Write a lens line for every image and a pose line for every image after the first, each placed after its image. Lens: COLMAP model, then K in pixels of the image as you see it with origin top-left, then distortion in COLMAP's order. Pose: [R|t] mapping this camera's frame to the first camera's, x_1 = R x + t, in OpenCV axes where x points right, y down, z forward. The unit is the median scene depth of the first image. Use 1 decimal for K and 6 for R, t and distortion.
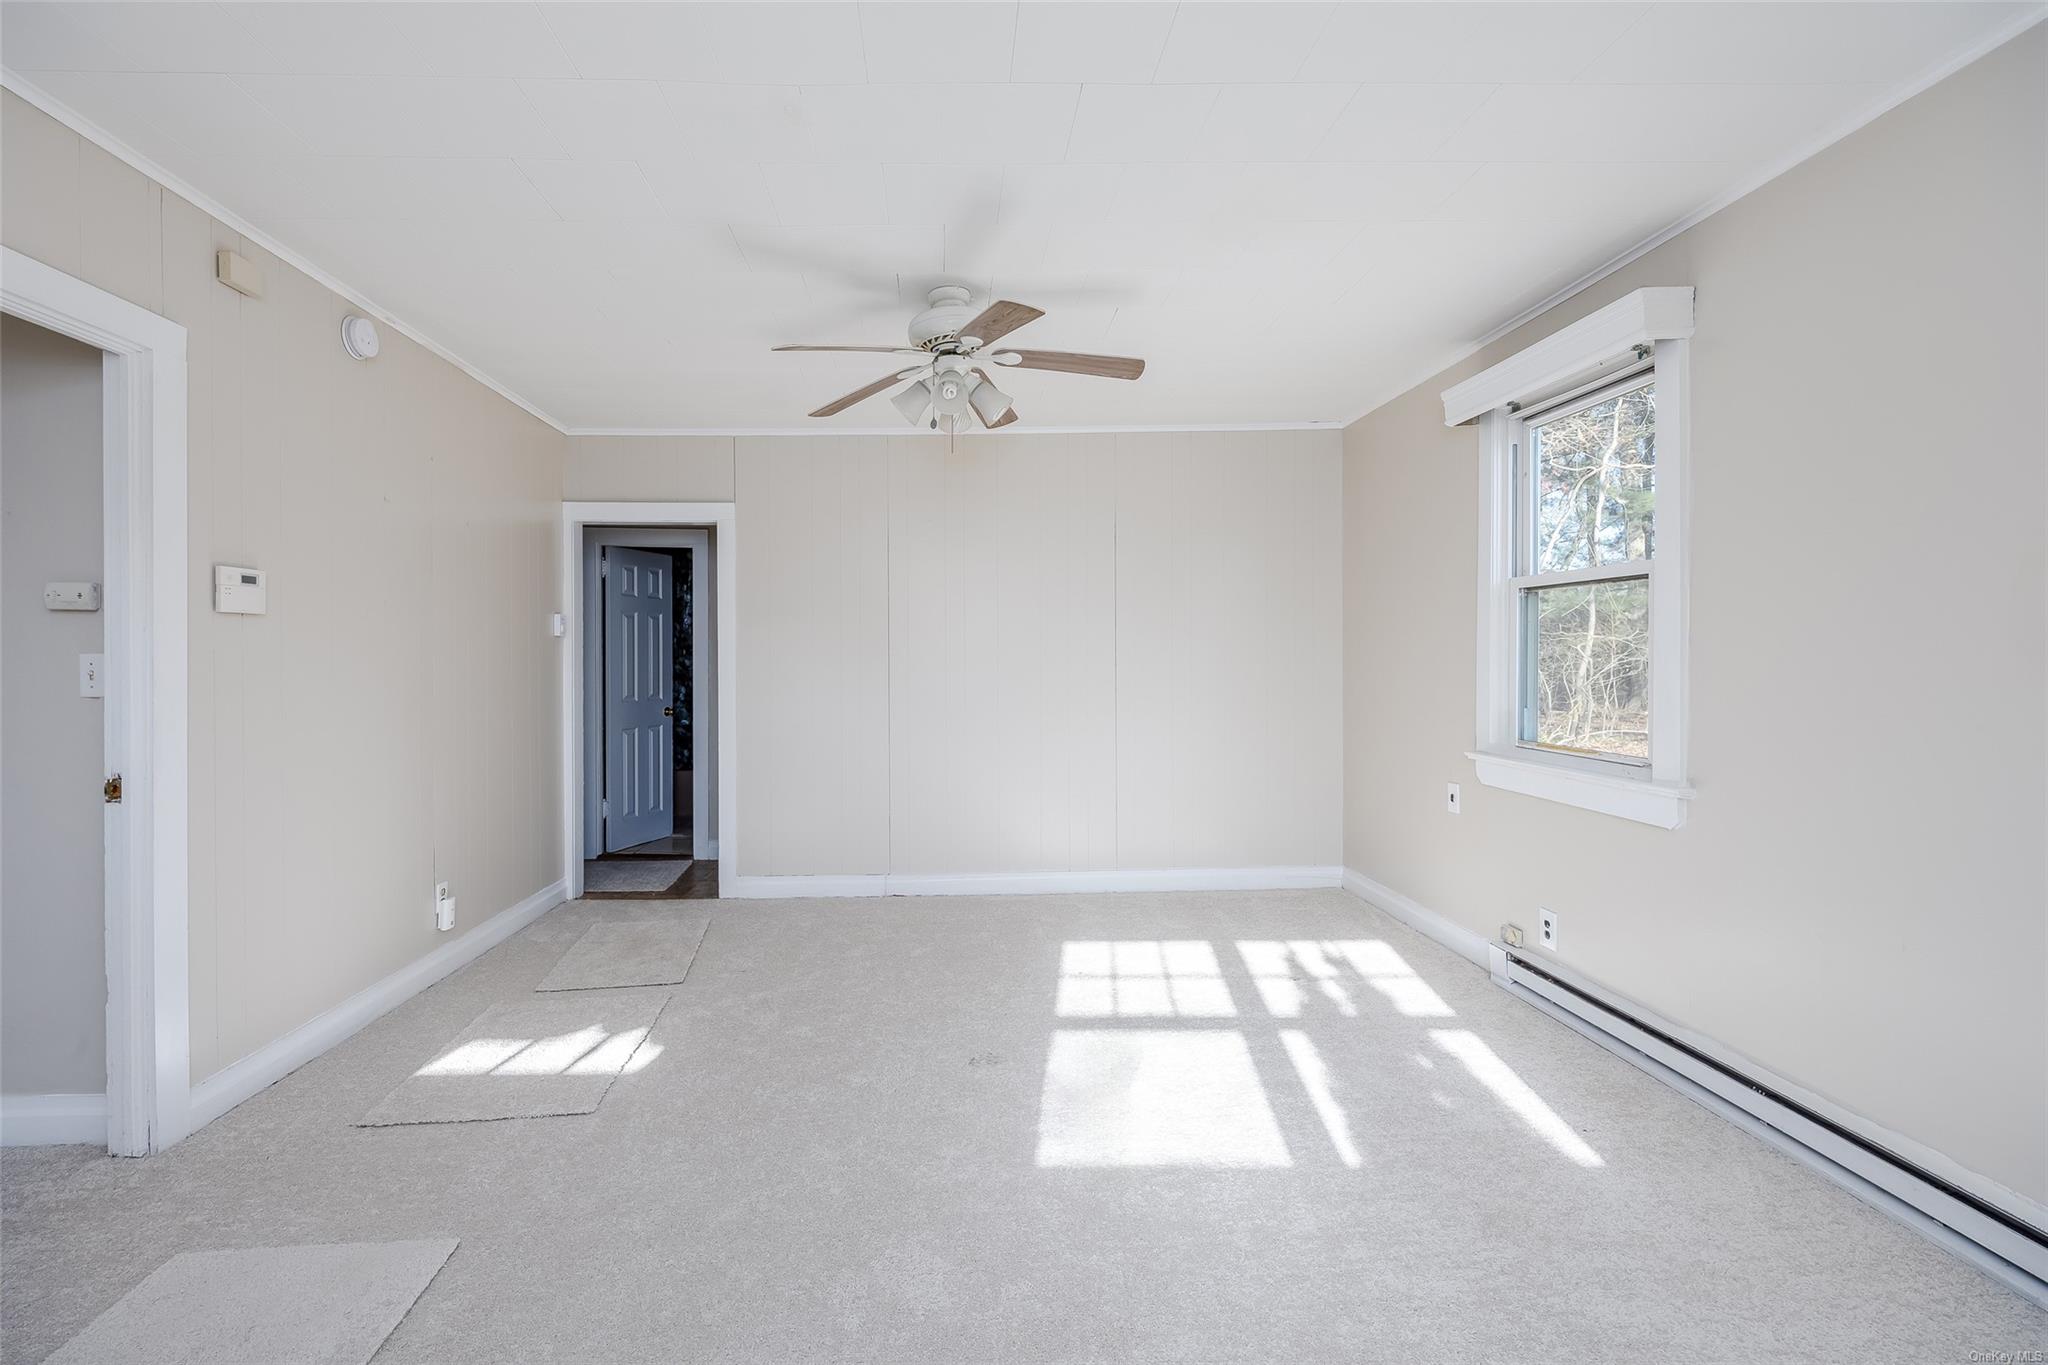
lens RADIAL K [[929.3, 0, 1018.5], [0, 929.3, 662.2], [0, 0, 1]] dist [-0.000578, -0.000201]
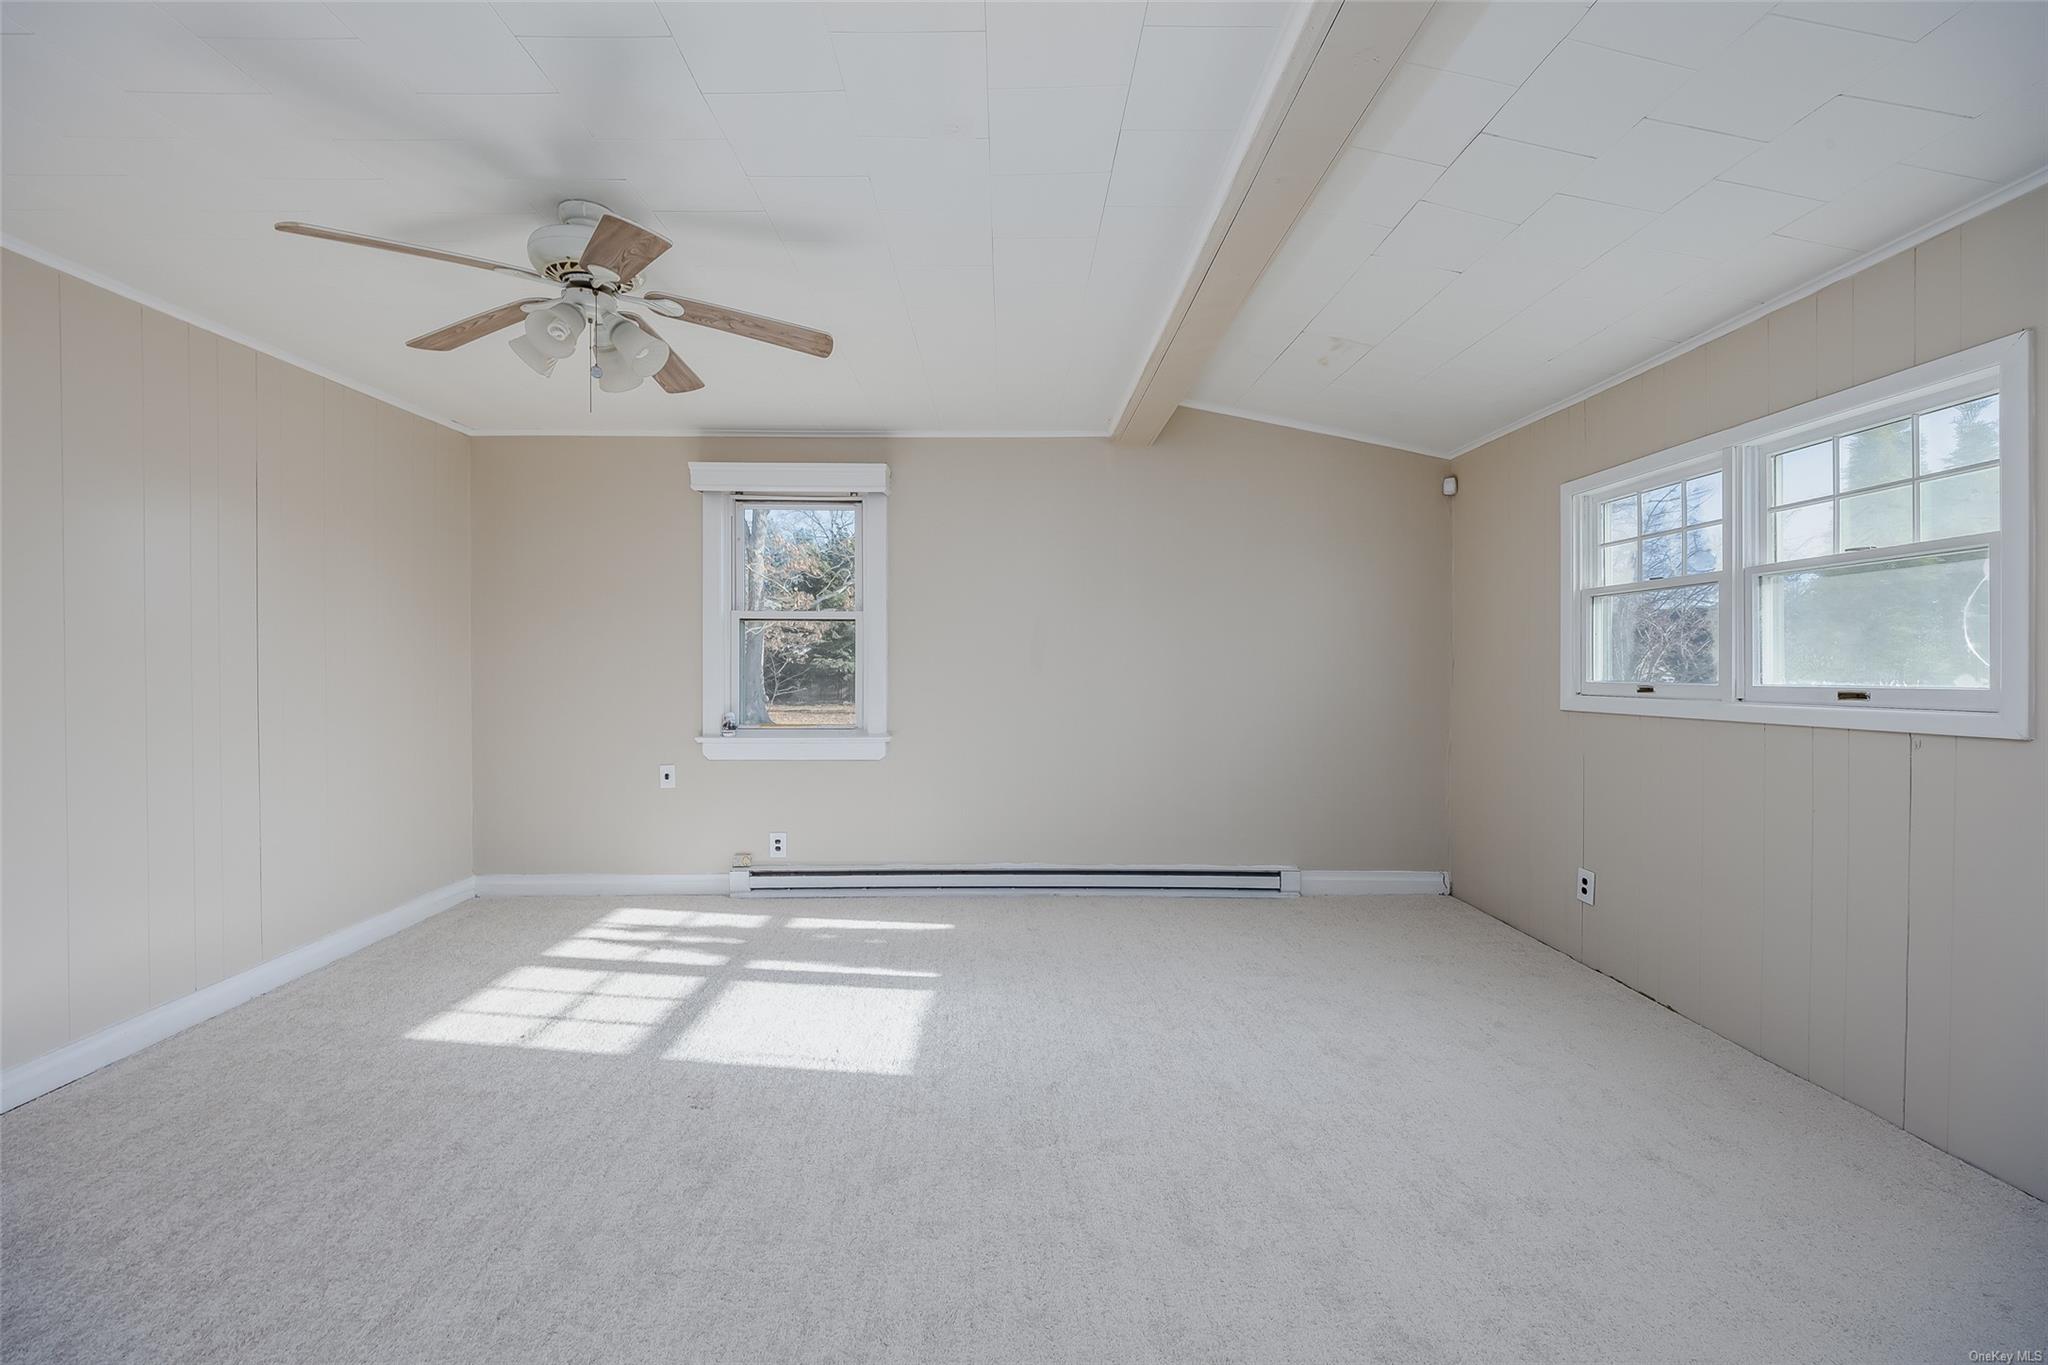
lens RADIAL K [[771.9, 0, 1018.9], [0, 771.9, 669.2], [0, 0, 1]] dist [0.000818, 0.000072]
pose [[0.017151, -0.001700, 0.999851, -0.700077], [0.005787, 0.999982, 0.001601, -0.002396], [-0.999836, 0.005759, 0.017161, 0.577616]]
